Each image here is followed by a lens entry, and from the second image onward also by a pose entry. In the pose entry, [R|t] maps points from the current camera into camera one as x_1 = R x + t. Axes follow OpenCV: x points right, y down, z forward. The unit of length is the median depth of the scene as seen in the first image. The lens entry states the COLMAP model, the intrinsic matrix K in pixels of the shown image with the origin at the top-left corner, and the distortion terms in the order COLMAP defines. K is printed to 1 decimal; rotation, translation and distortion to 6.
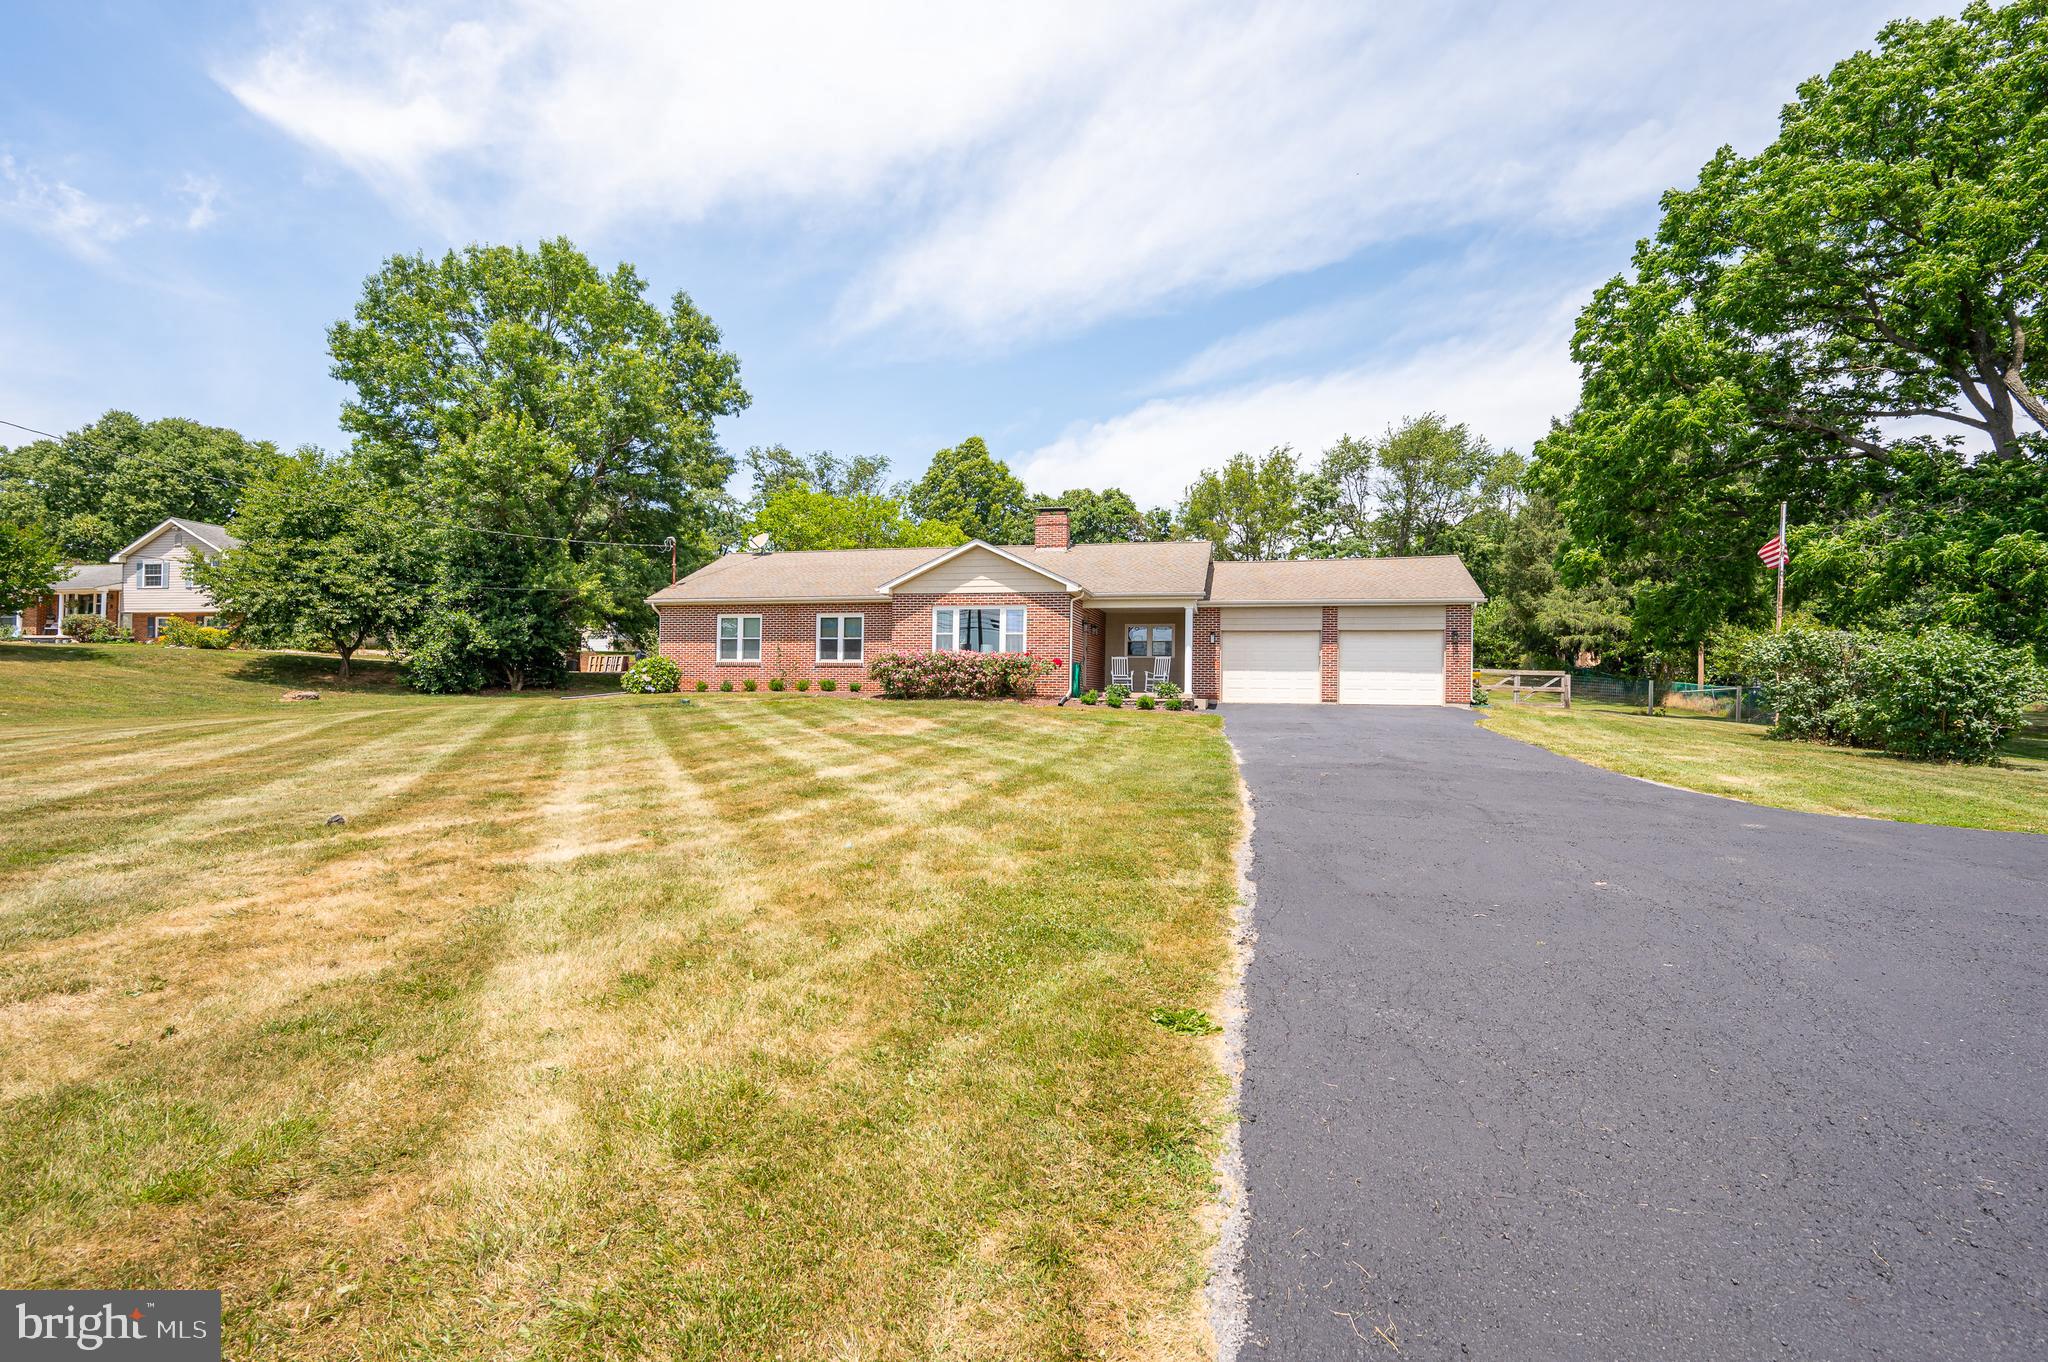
lens RADIAL K [[897.4, 0, 1026.1], [0, 897.4, 675.7], [0, 0, 1]] dist [0.000302, 0.000347]
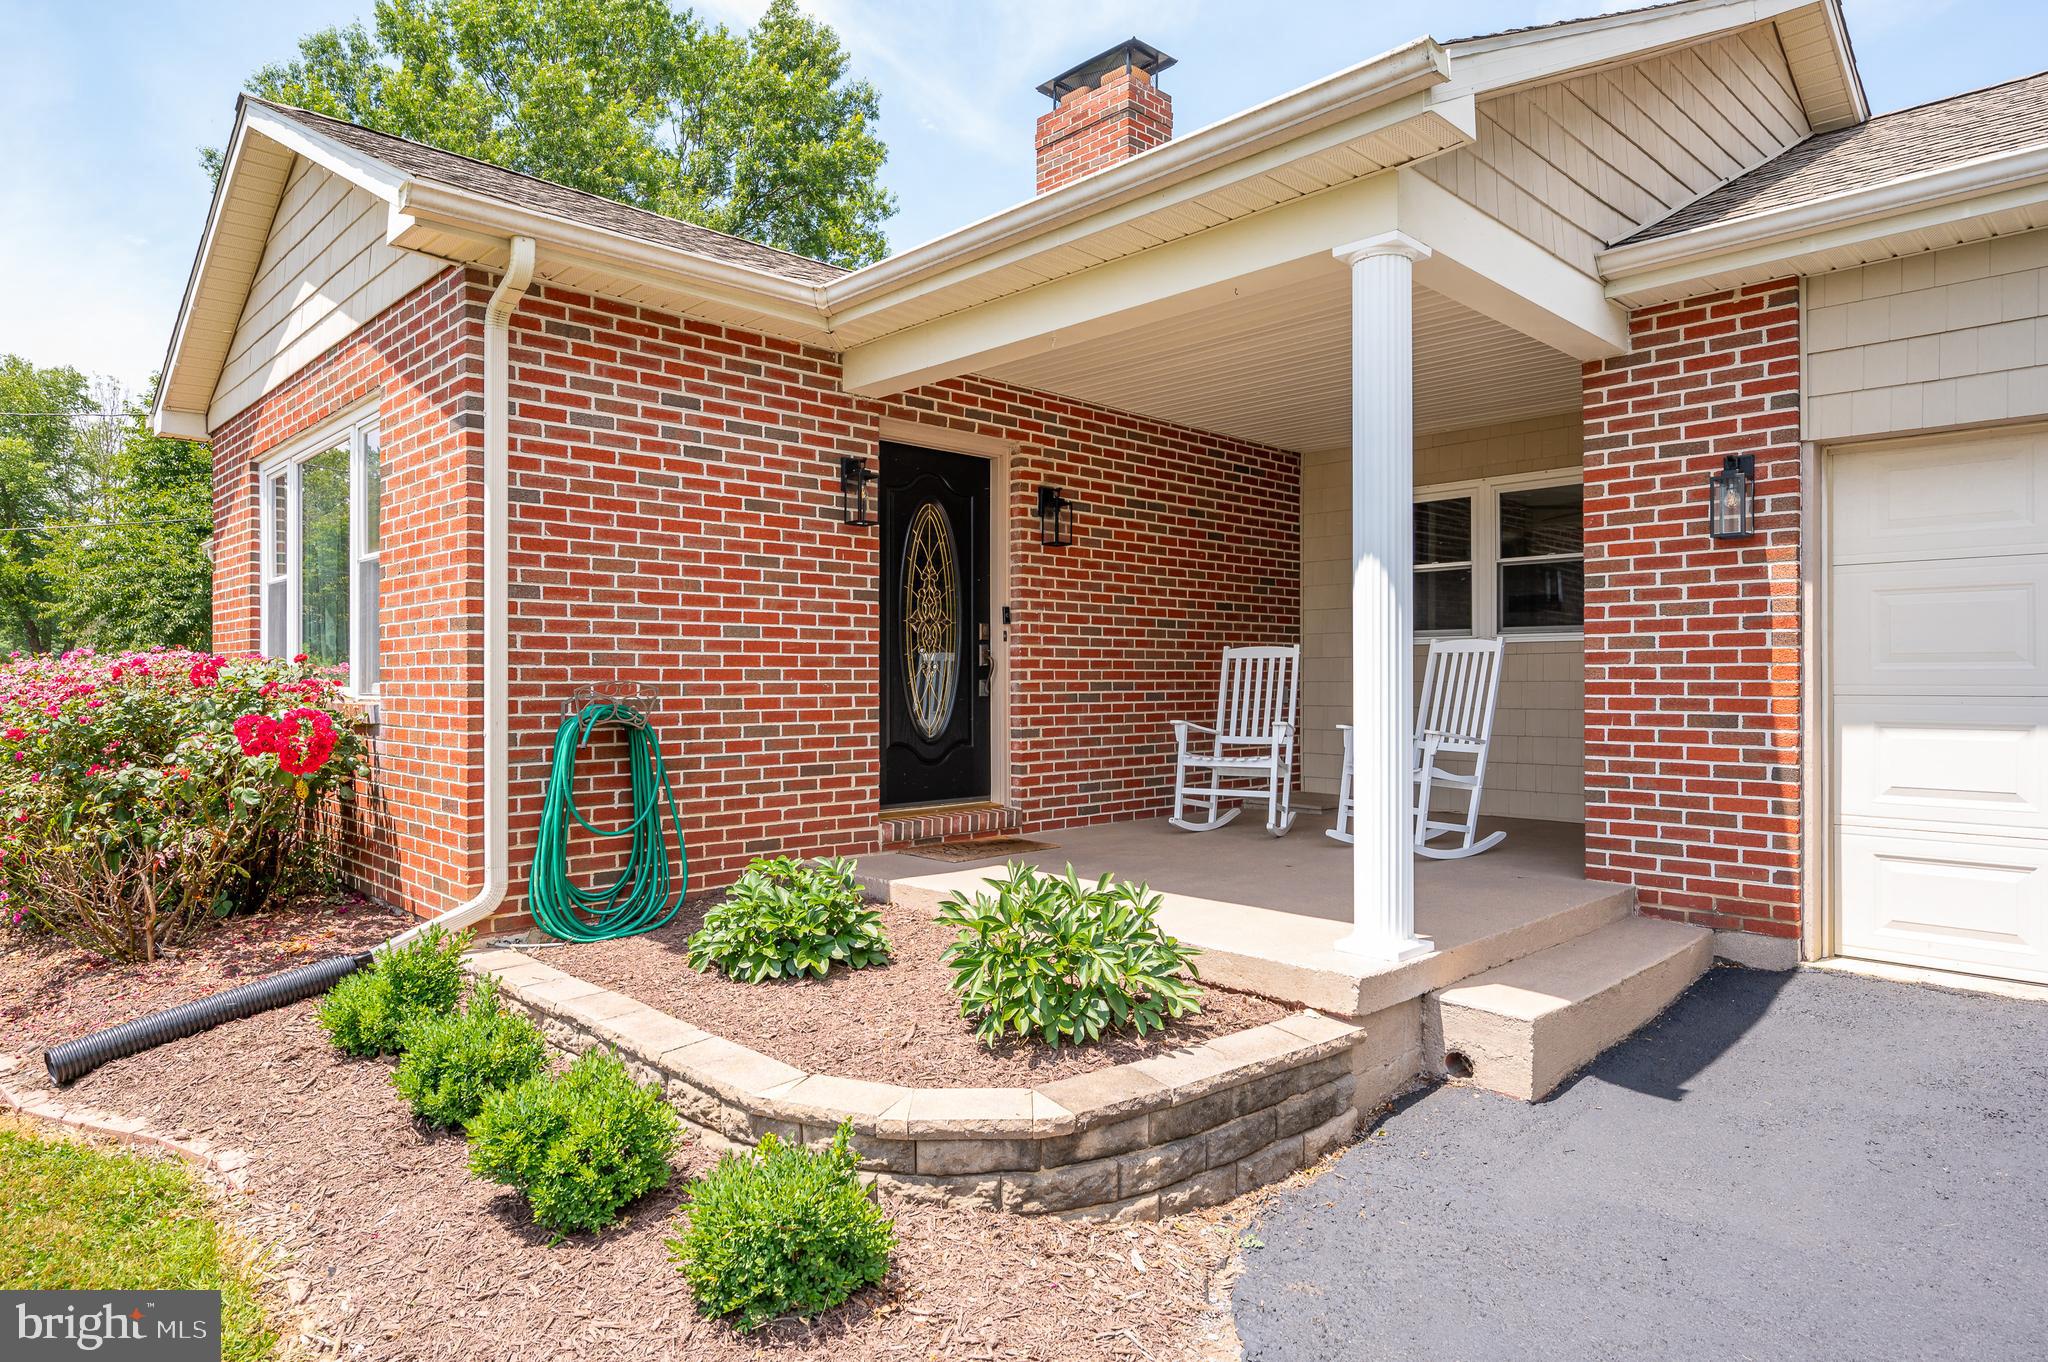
lens RADIAL K [[1188.5, 0, 1032.5], [0, 1188.5, 675.8], [0, 0, 1]] dist [-0.003453, 0.000215]
pose [[0.849453, -0.016185, -0.527416, 0.178551], [0.022886, 0.999719, 0.006183, -0.015448], [0.527168, -0.017322, 0.849585, 0.659642]]
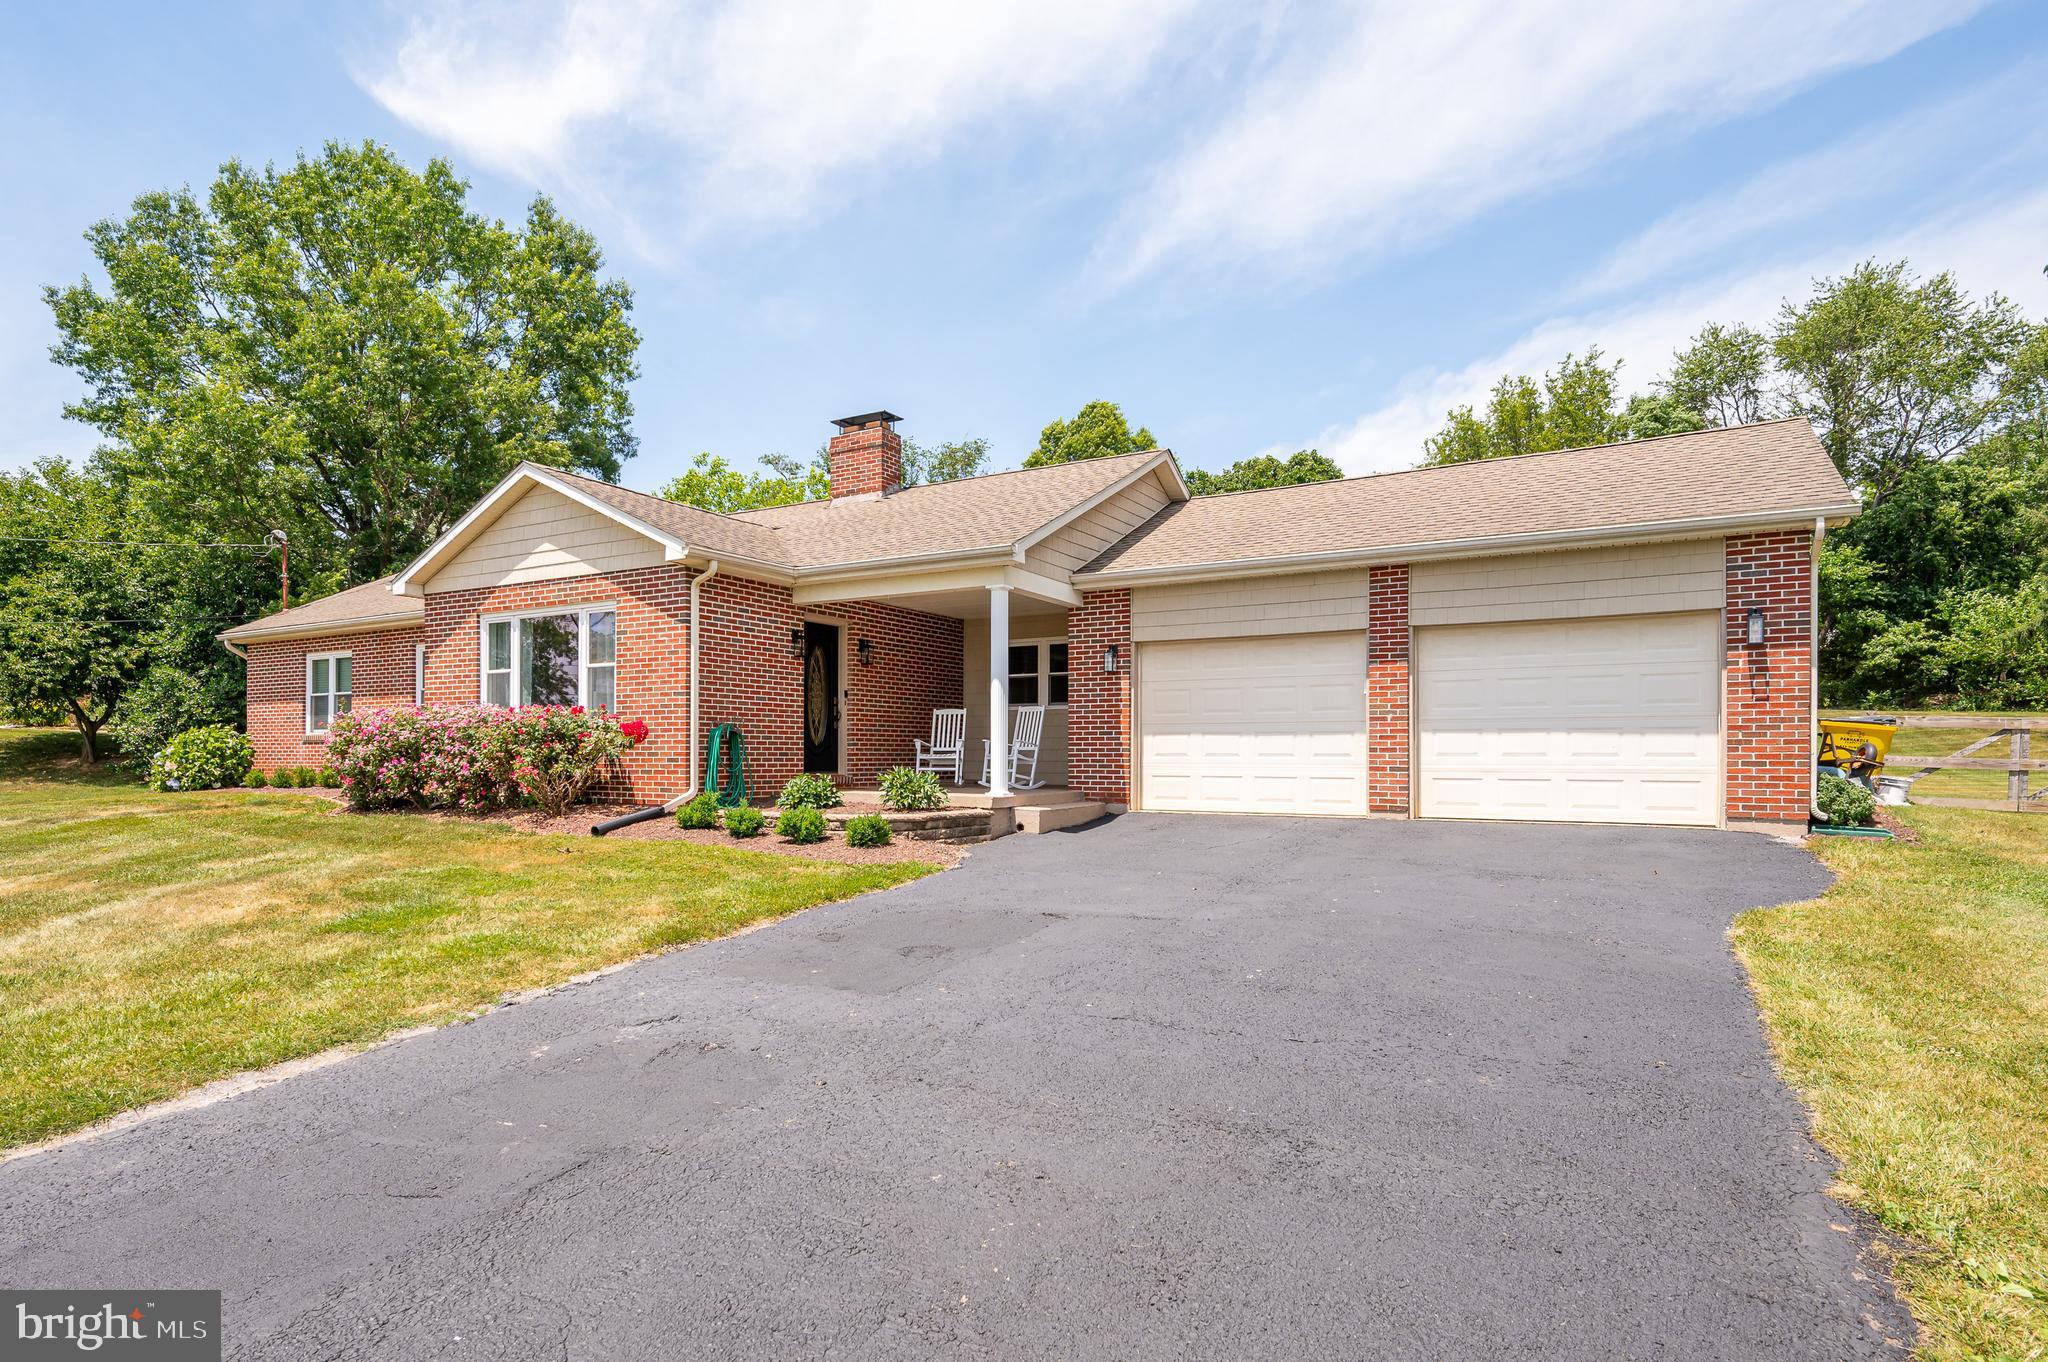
lens RADIAL K [[1090.6, 0, 961.1], [0, 1090.6, 747.3], [0, 0, 1]] dist [-0.000379, -0.000360]
pose [[0.952483, -0.014574, -0.304243, 0.250440], [0.017847, 0.999809, 0.007981, -0.005036], [0.304068, -0.013032, 0.952561, 0.406142]]
